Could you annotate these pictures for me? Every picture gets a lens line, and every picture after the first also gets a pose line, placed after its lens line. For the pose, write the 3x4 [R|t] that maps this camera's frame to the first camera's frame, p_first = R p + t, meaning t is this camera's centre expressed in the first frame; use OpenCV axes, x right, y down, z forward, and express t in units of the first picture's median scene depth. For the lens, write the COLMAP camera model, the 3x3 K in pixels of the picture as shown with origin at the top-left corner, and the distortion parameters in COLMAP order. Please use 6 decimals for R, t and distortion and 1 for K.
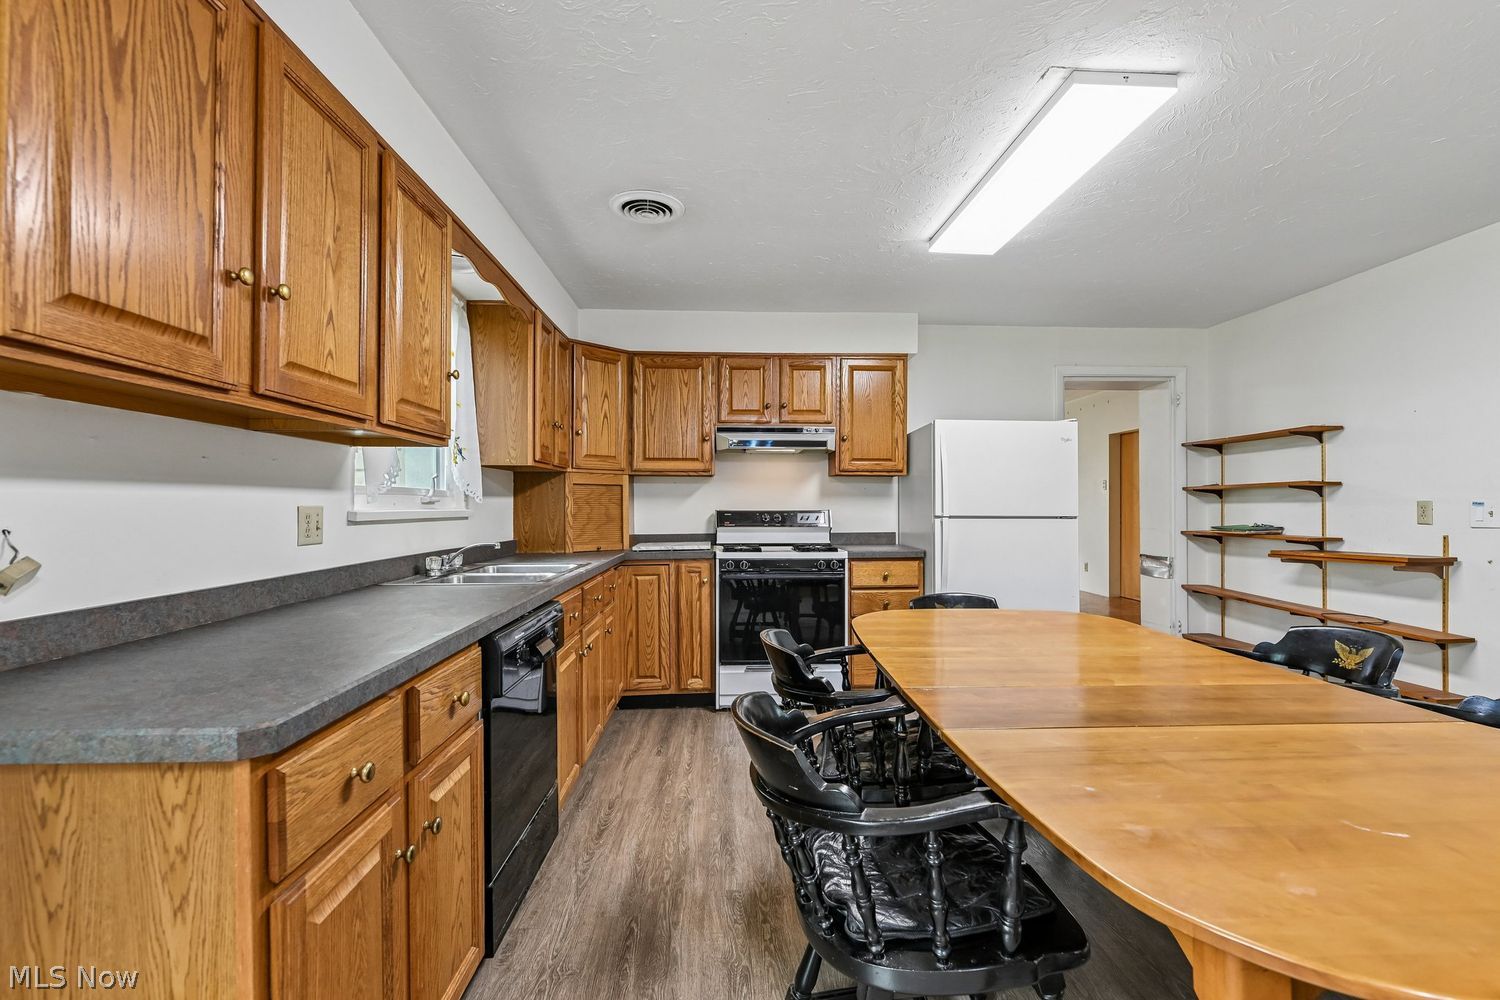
lens RADIAL K [[663.4, 0, 753.7], [0, 663.4, 500.4], [0, 0, 1]] dist [0.001984, -0.001793]
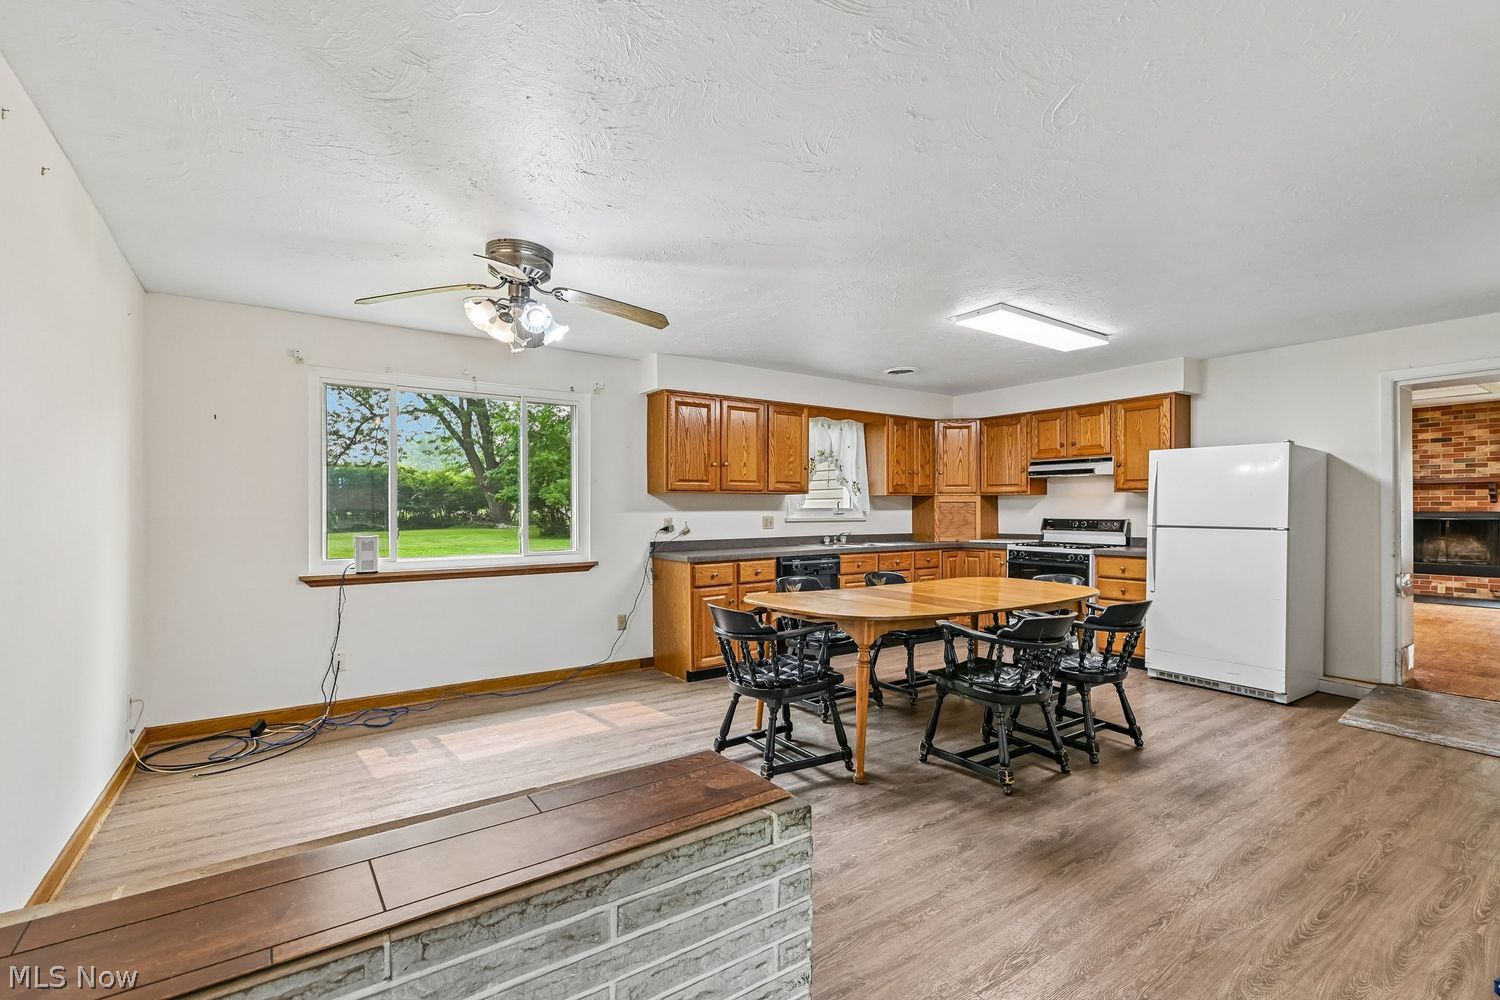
lens RADIAL K [[663.4, 0, 755.2], [0, 663.4, 506.4], [0, 0, 1]] dist [0.001984, -0.001793]
pose [[0.531596, -0.002413, -0.846995, 0.932250], [0.008427, 0.999962, 0.002440, -0.021903], [0.846956, -0.008435, 0.531595, -0.329882]]
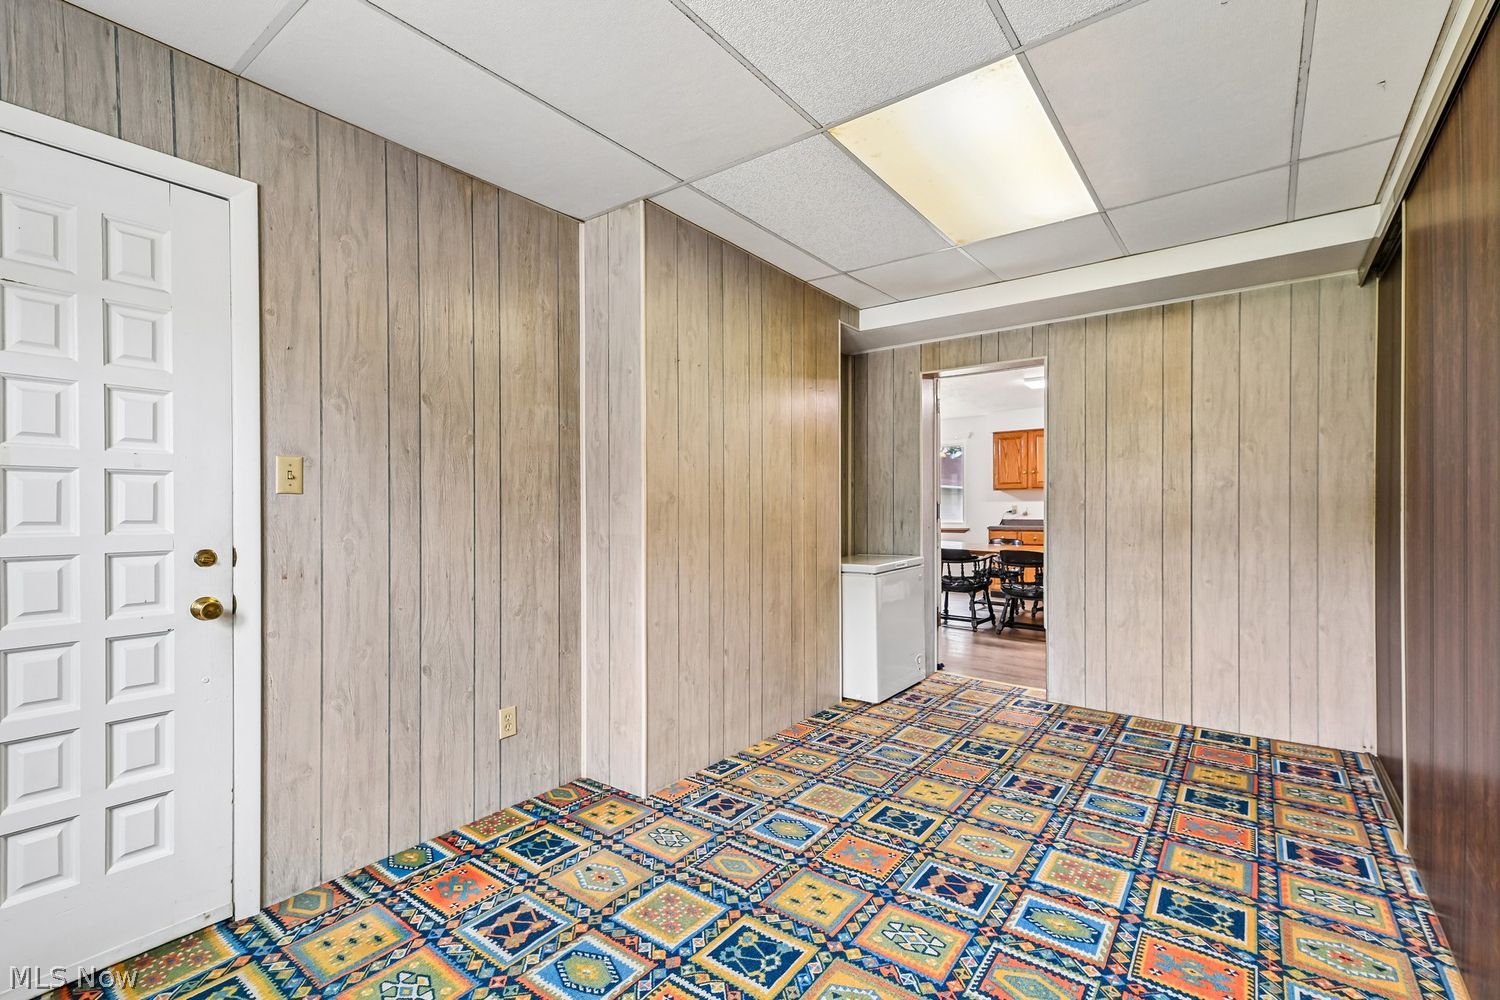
lens RADIAL K [[663.4, 0, 744.0], [0, 663.4, 512.0], [0, 0, 1]] dist [0.001984, -0.001793]
pose [[-0.643705, -0.004685, -0.765259, 2.033275], [0.003861, 0.999949, -0.009369, 0.044642], [0.765264, -0.008986, -0.643654, 1.006585]]
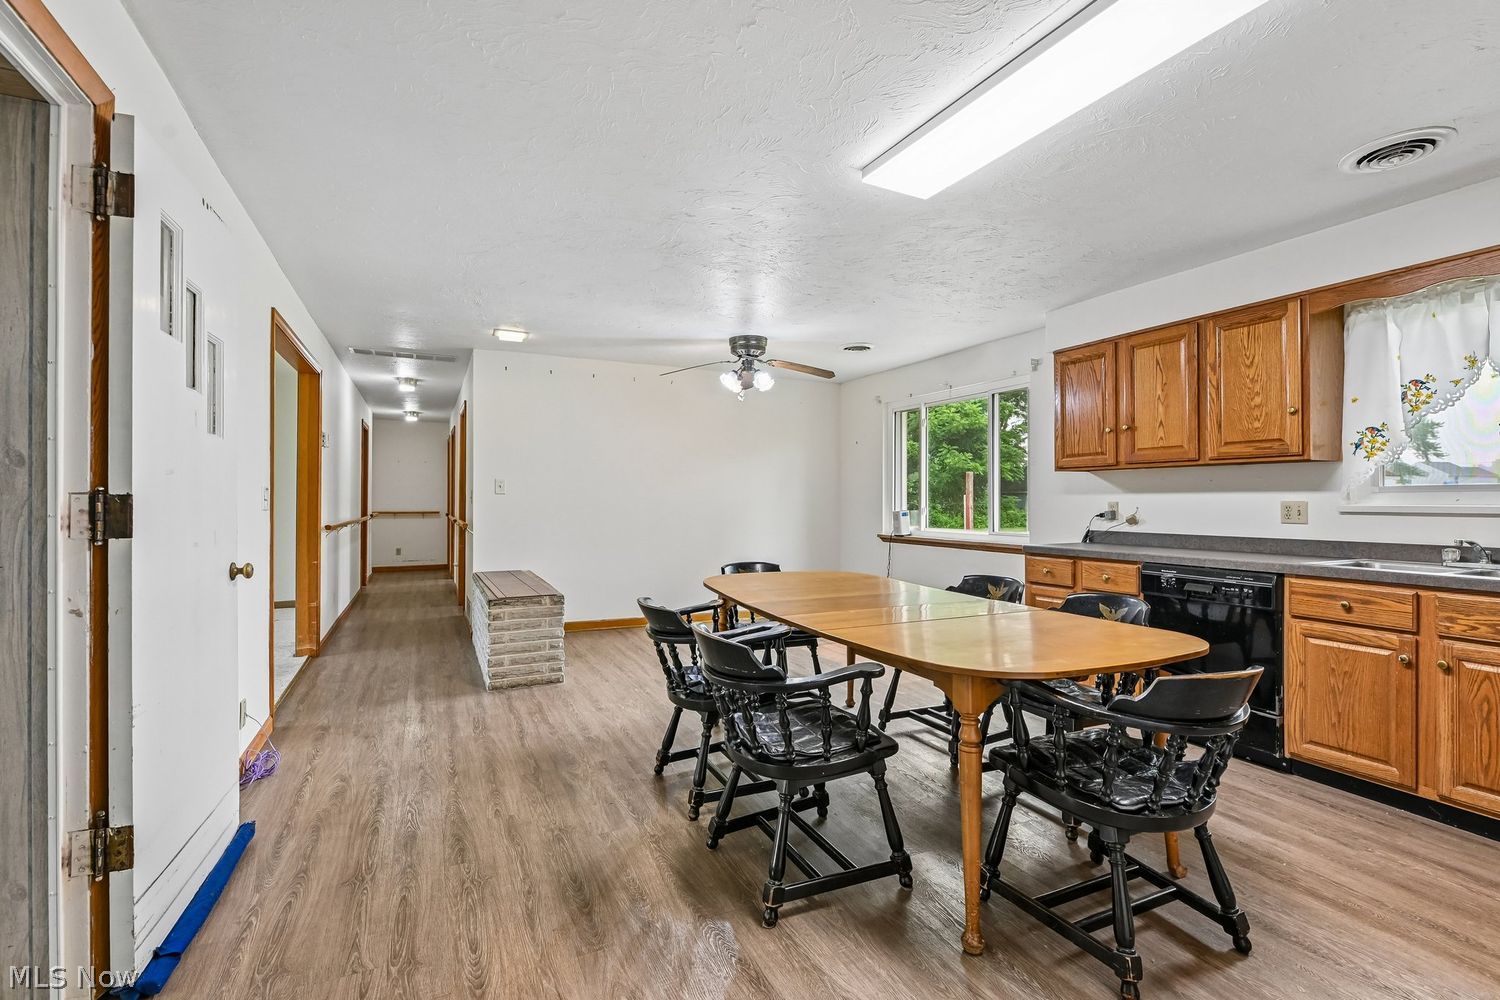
lens RADIAL K [[663.4, 0, 749.7], [0, 663.4, 498.4], [0, 0, 1]] dist [0.001984, -0.001793]
pose [[-0.919673, -0.000445, -0.392686, 0.651876], [0.002904, 0.999964, -0.007934, 0.005359], [0.392675, -0.008437, -0.919638, 1.012555]]
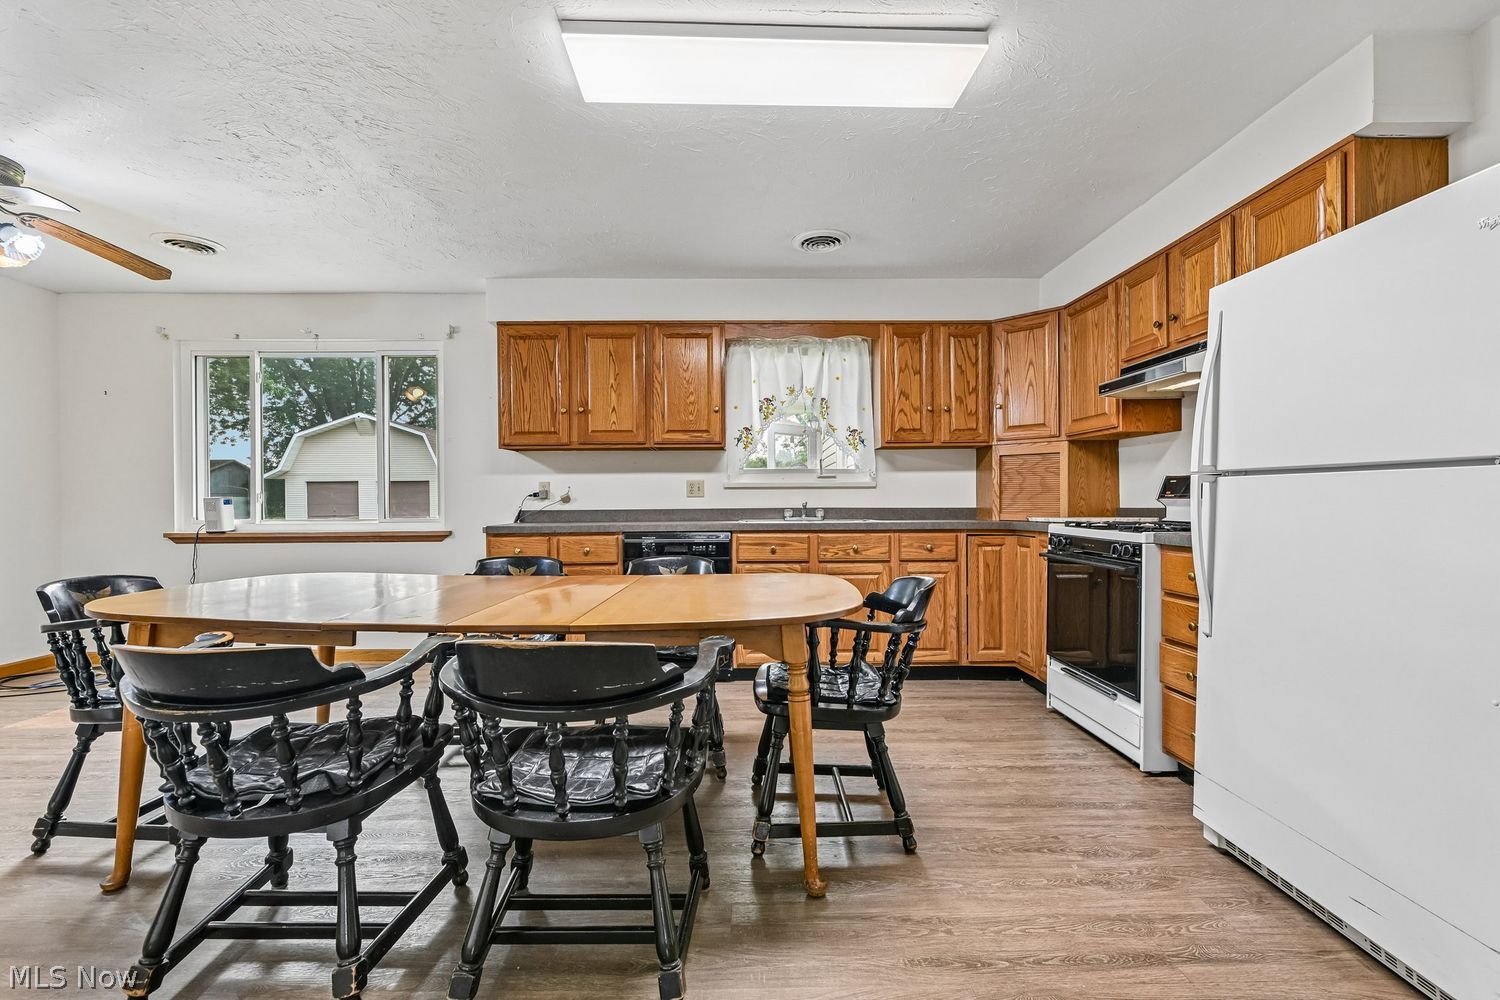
lens RADIAL K [[663.4, 0, 750.3], [0, 663.4, 499.9], [0, 0, 1]] dist [0.001984, -0.001793]
pose [[-0.027535, 0.001471, -0.999620, 0.786016], [0.014157, 0.999899, 0.001082, 0.038244], [0.999521, -0.014122, -0.027553, 0.623372]]
